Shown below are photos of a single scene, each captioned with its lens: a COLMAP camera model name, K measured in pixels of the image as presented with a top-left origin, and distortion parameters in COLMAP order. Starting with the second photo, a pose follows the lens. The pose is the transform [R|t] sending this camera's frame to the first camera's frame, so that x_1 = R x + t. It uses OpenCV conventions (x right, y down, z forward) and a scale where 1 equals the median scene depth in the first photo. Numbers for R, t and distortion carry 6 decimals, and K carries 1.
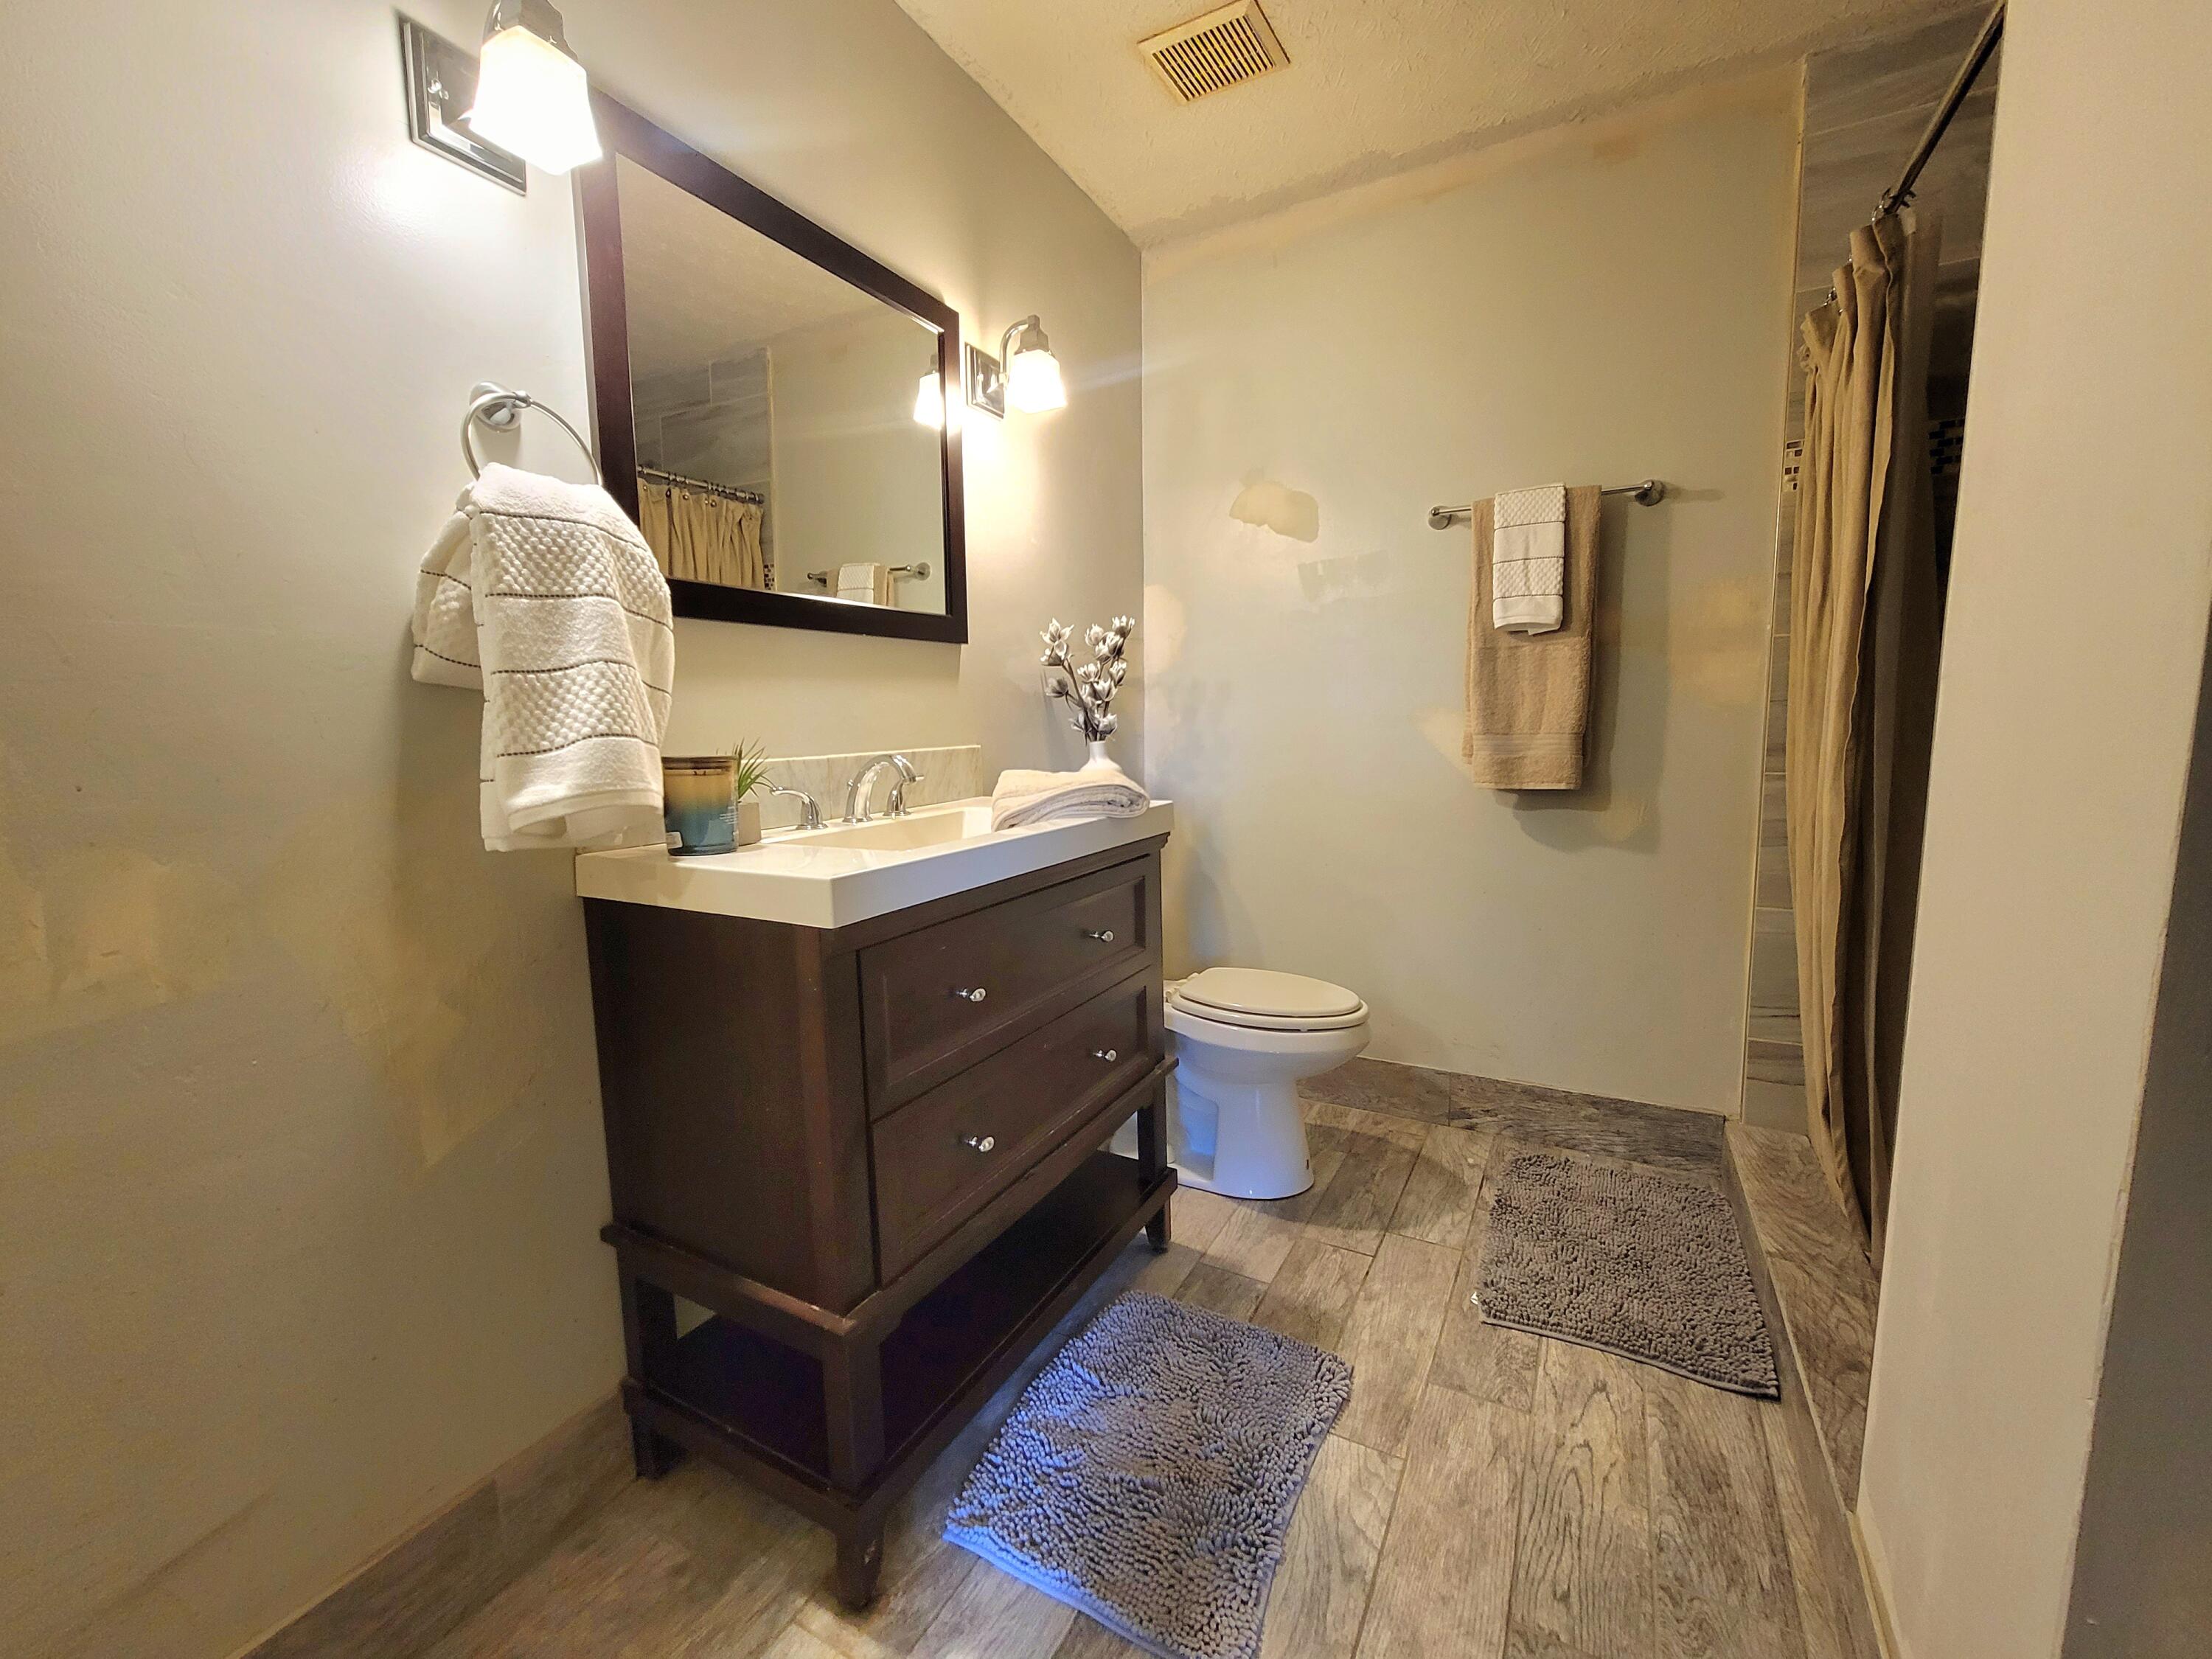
lens RADIAL K [[905.9, 0, 1091.3], [0, 905.9, 830.3], [0, 0, 1]] dist [-0.002277, -0.000134]
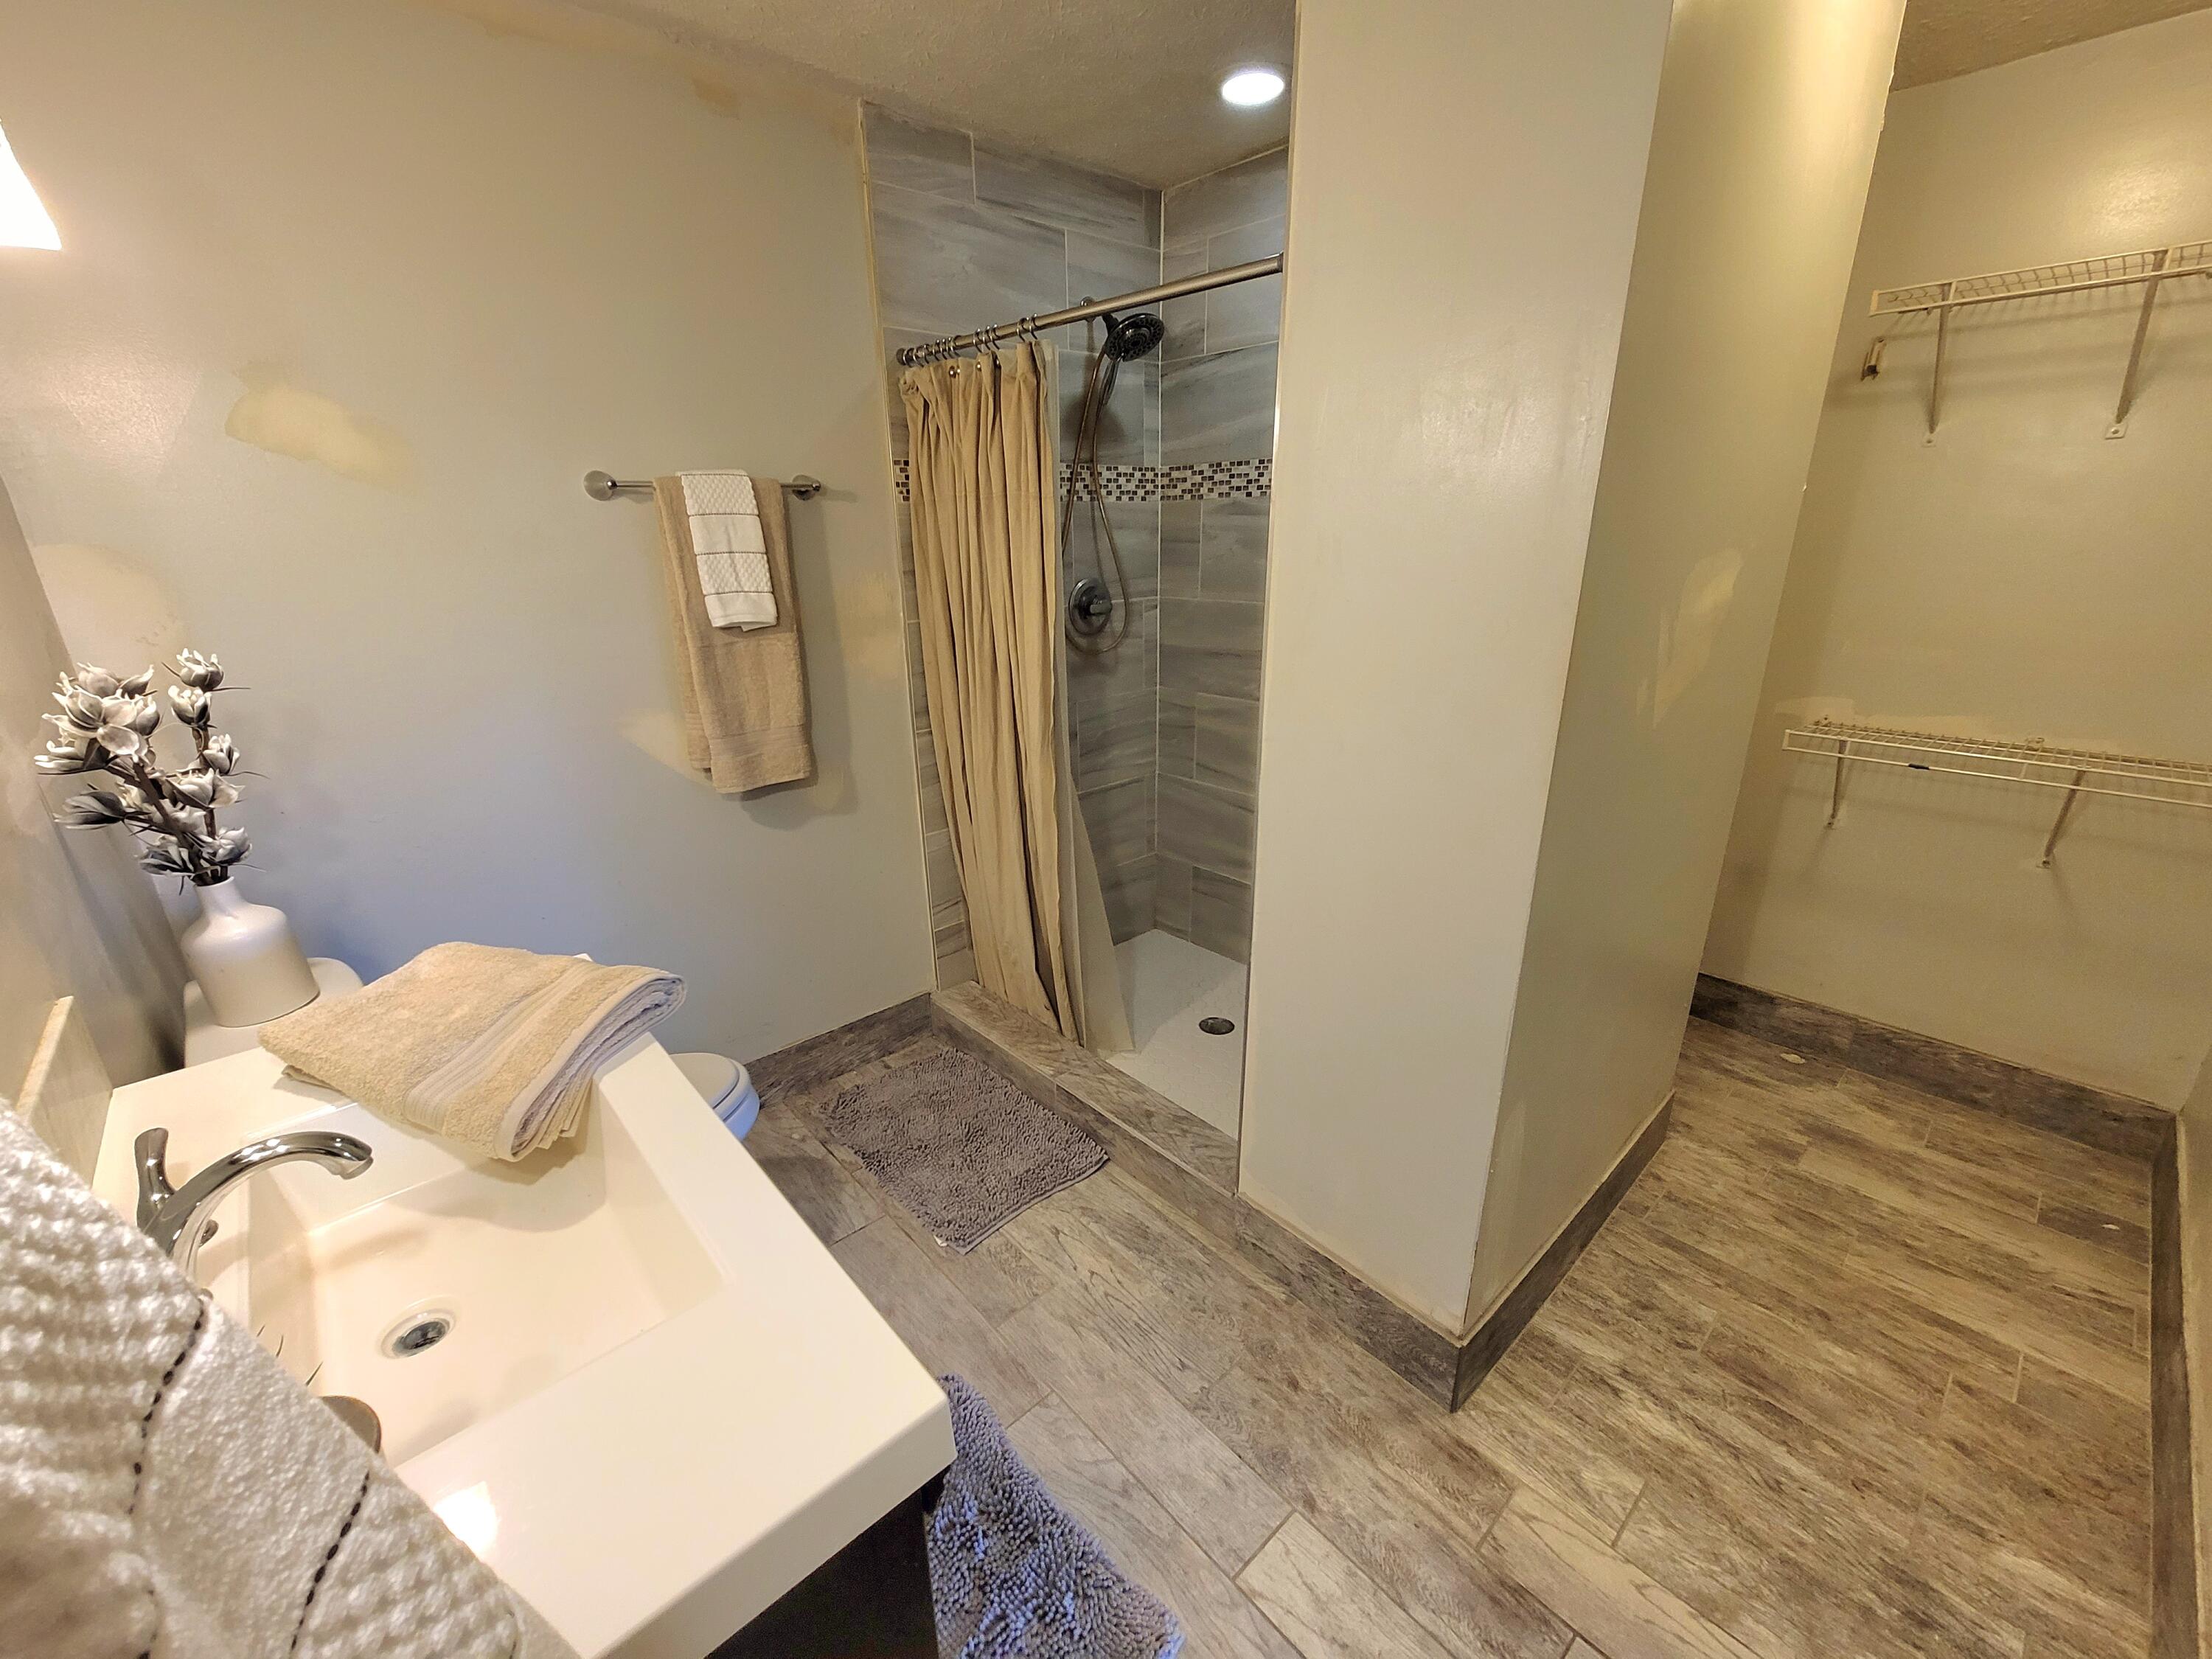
lens RADIAL K [[905.9, 0, 1091.3], [0, 905.9, 830.3], [0, 0, 1]] dist [-0.002277, -0.000134]
pose [[0.322778, -0.290986, 0.900634, -0.338819], [0.124072, 0.956364, 0.264526, -0.227265], [-0.938307, 0.026360, 0.344796, 0.330524]]
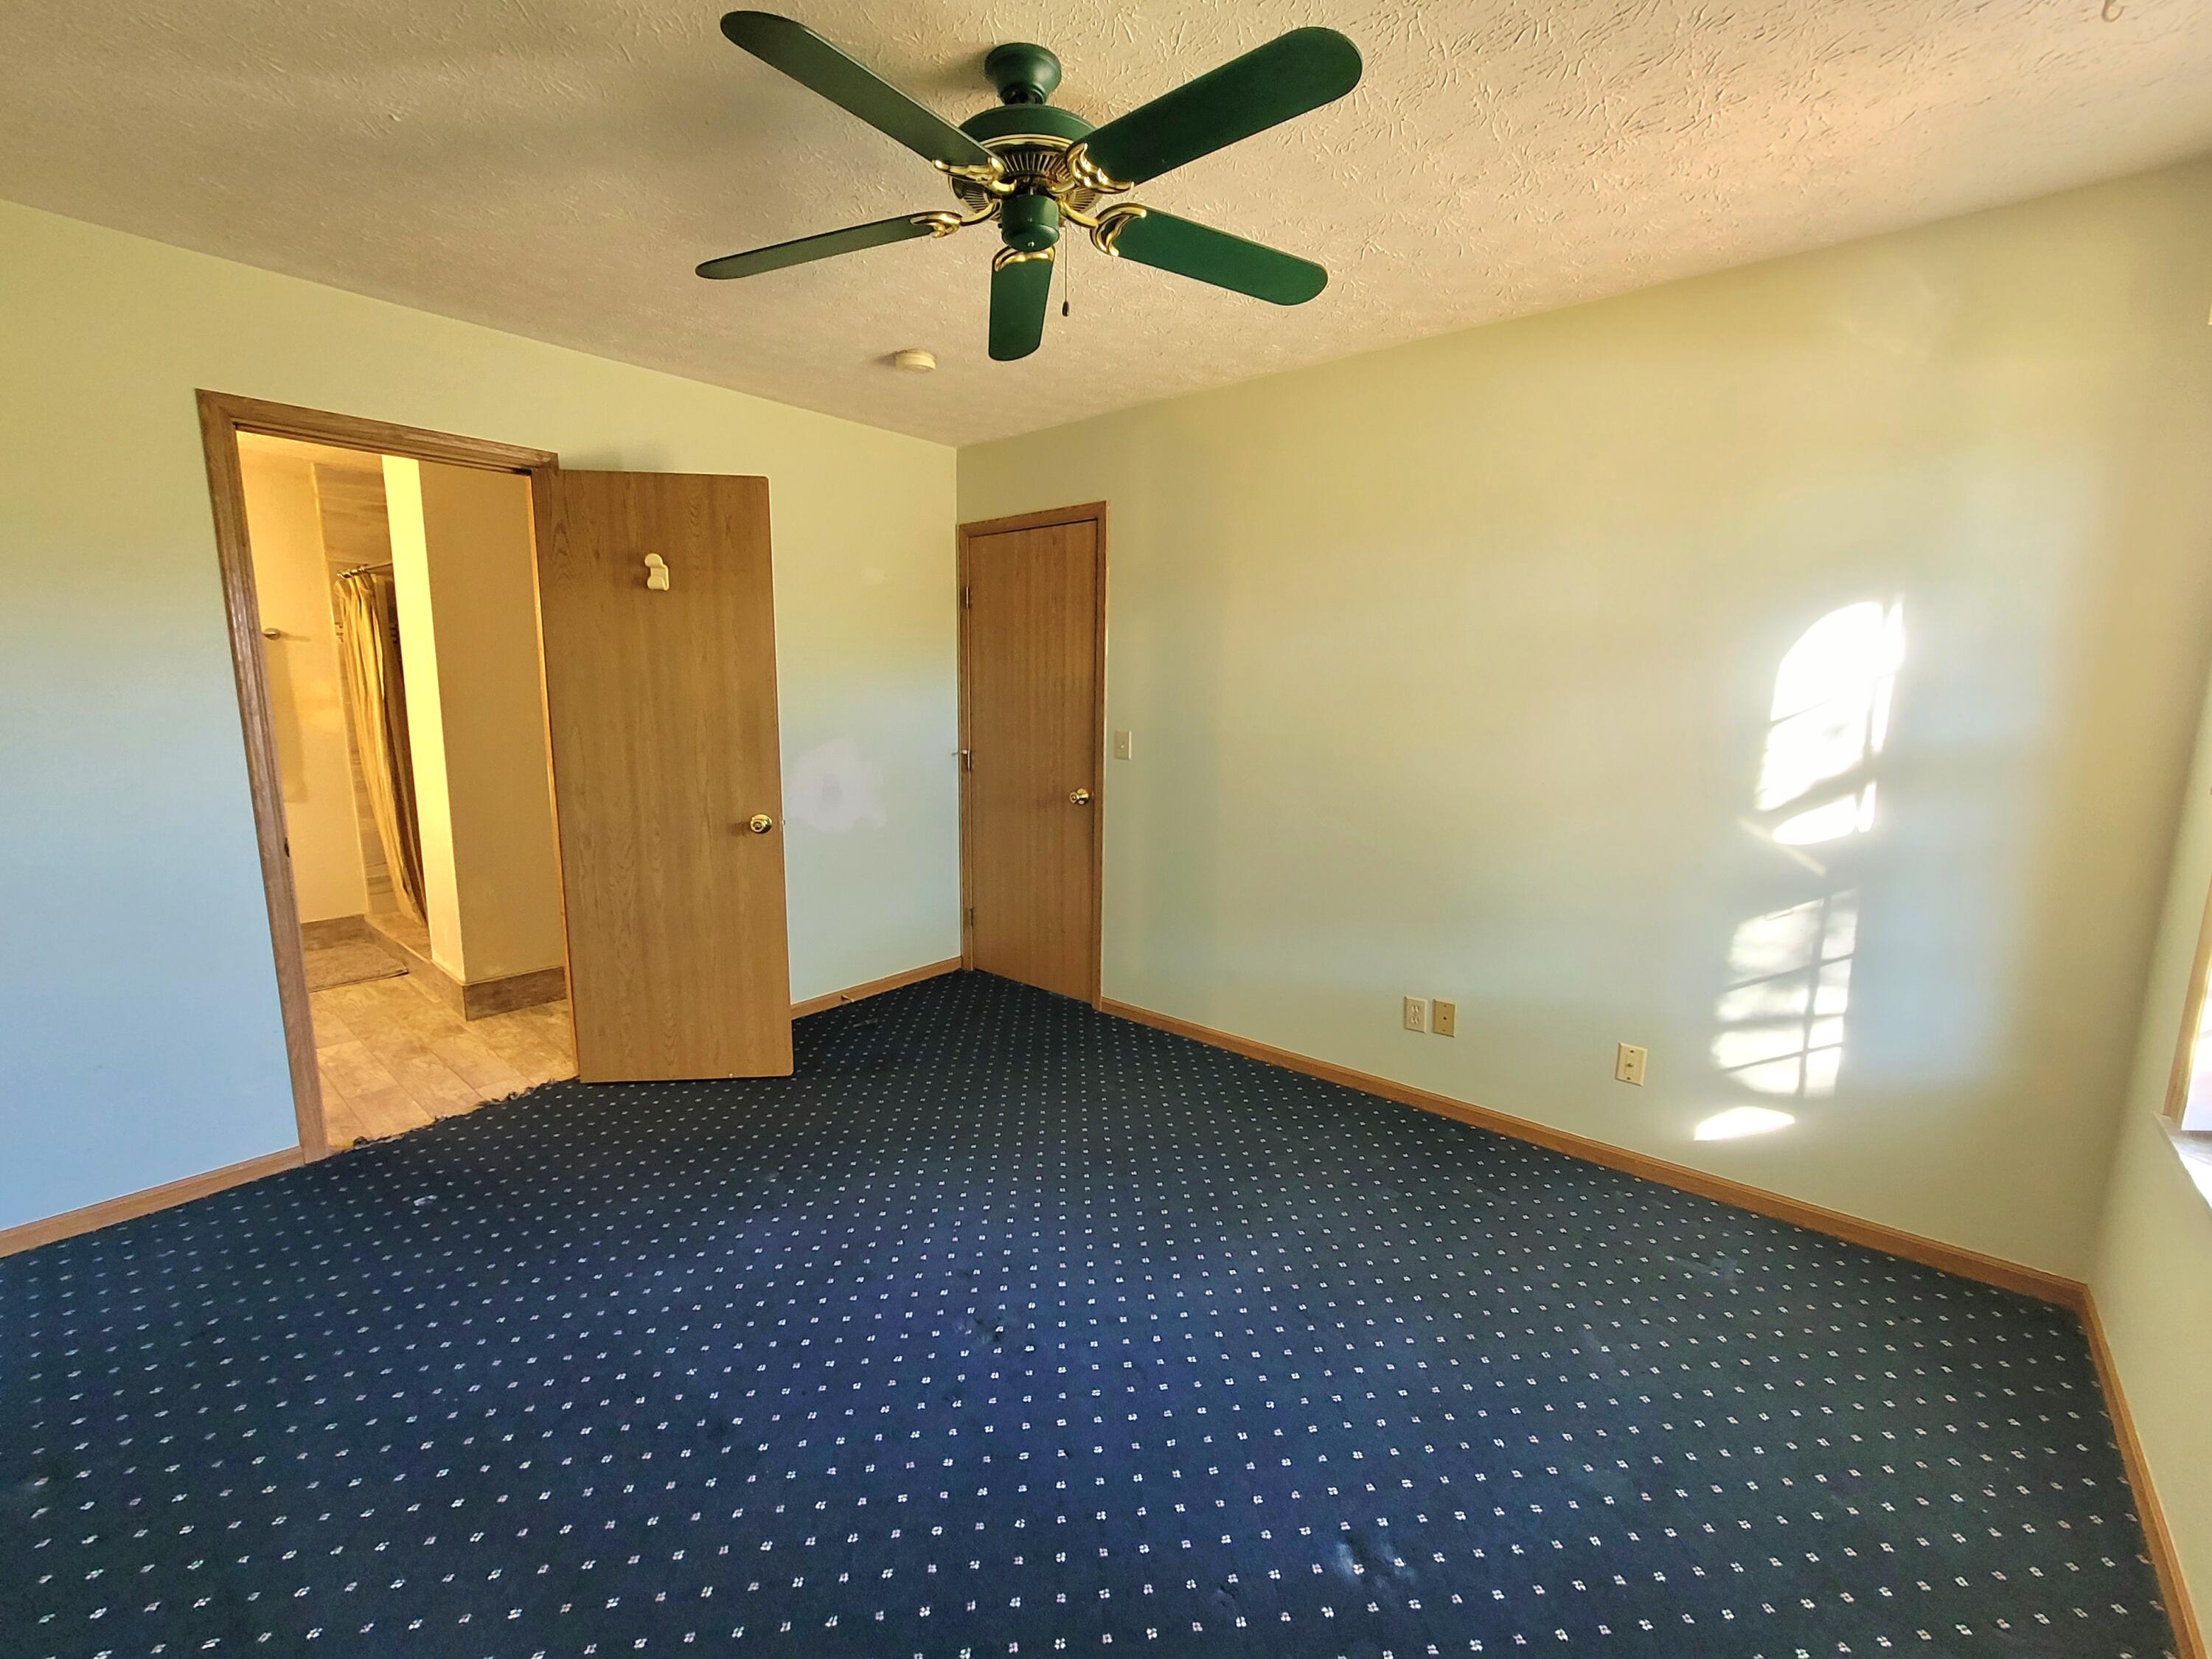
lens RADIAL K [[930.8, 0, 1088.4], [0, 930.8, 830.2], [0, 0, 1]] dist [-0.002382, 0.000289]
pose [[0.206094, -0.133835, 0.969337, -1.158521], [0.109610, 0.987526, 0.113042, 0.046408], [-0.972374, 0.082952, 0.218193, -1.294928]]
